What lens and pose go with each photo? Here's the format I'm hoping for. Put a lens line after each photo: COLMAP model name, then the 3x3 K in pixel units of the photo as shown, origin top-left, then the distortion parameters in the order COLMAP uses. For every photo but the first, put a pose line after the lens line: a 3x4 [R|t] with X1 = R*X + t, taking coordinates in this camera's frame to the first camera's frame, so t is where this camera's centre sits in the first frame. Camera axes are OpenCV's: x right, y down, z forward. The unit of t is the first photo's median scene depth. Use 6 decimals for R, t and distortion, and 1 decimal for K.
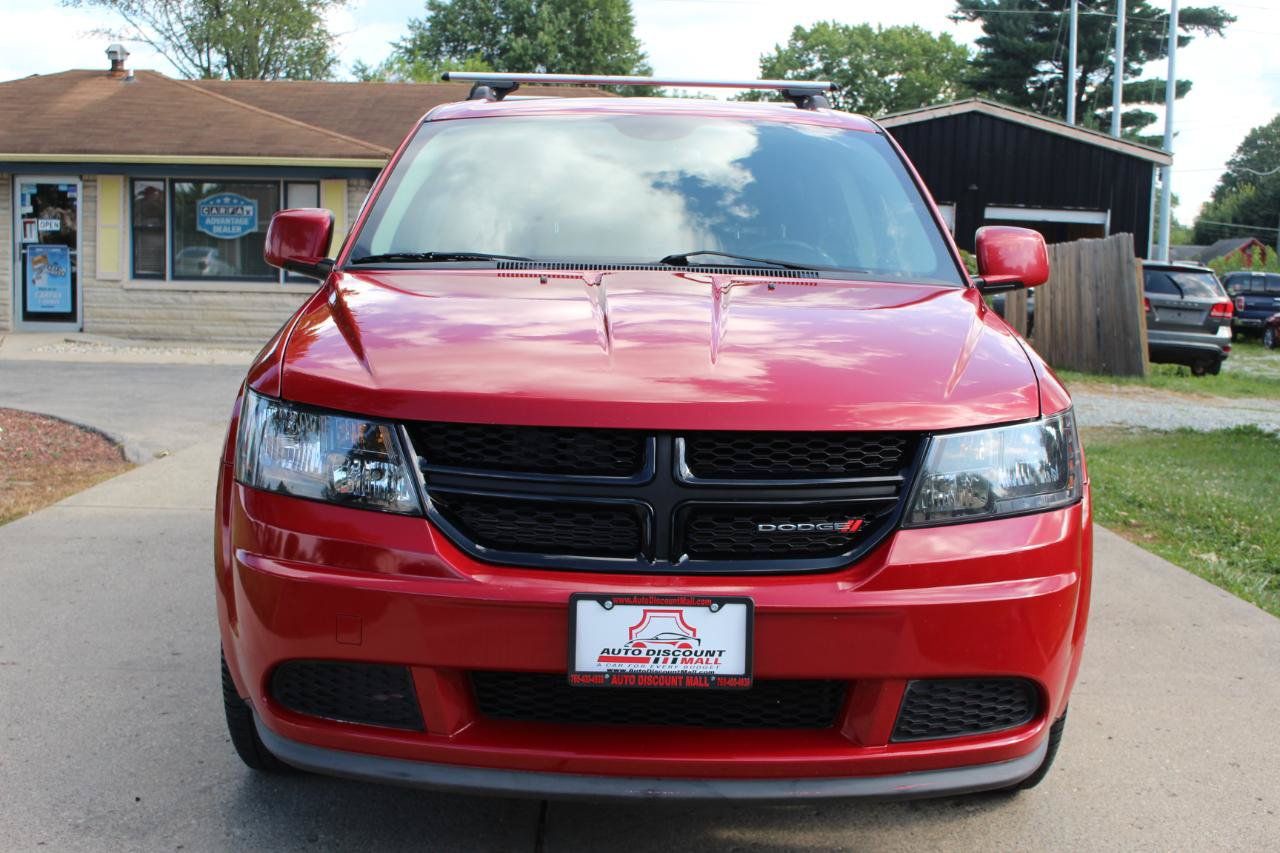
lens RADIAL K [[1644.4, 0, 641.4], [0, 1644.4, 424.8], [0, 0, 1]] dist [-0.061849, 0.000000]
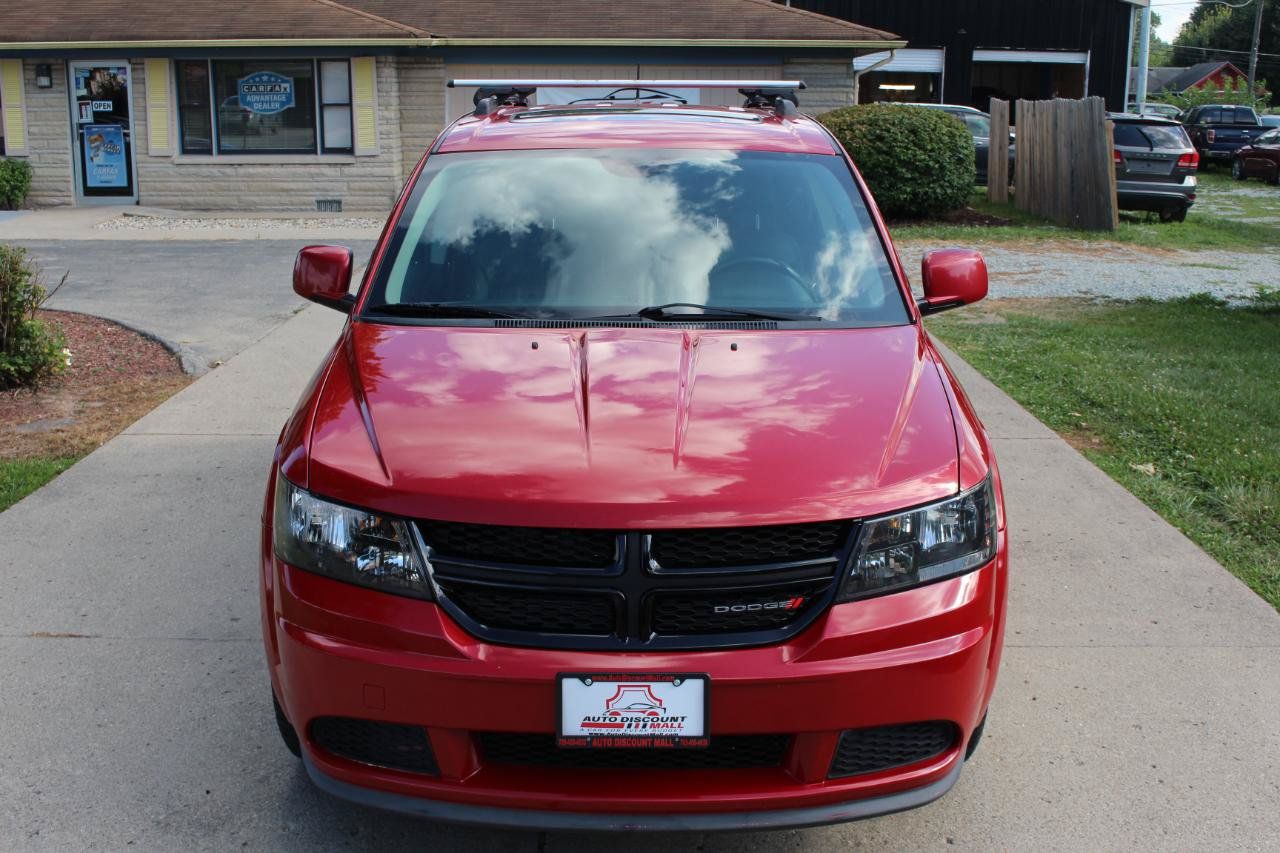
lens RADIAL K [[1512.8, 0, 643.1], [0, 1512.8, 427.0], [0, 0, 1]] dist [-0.069908, 0.000000]
pose [[0.999745, -0.018437, -0.013056, 0.022825], [0.019920, 0.992018, 0.124516, -0.128231], [0.010656, -0.124744, 0.992132, -0.041573]]
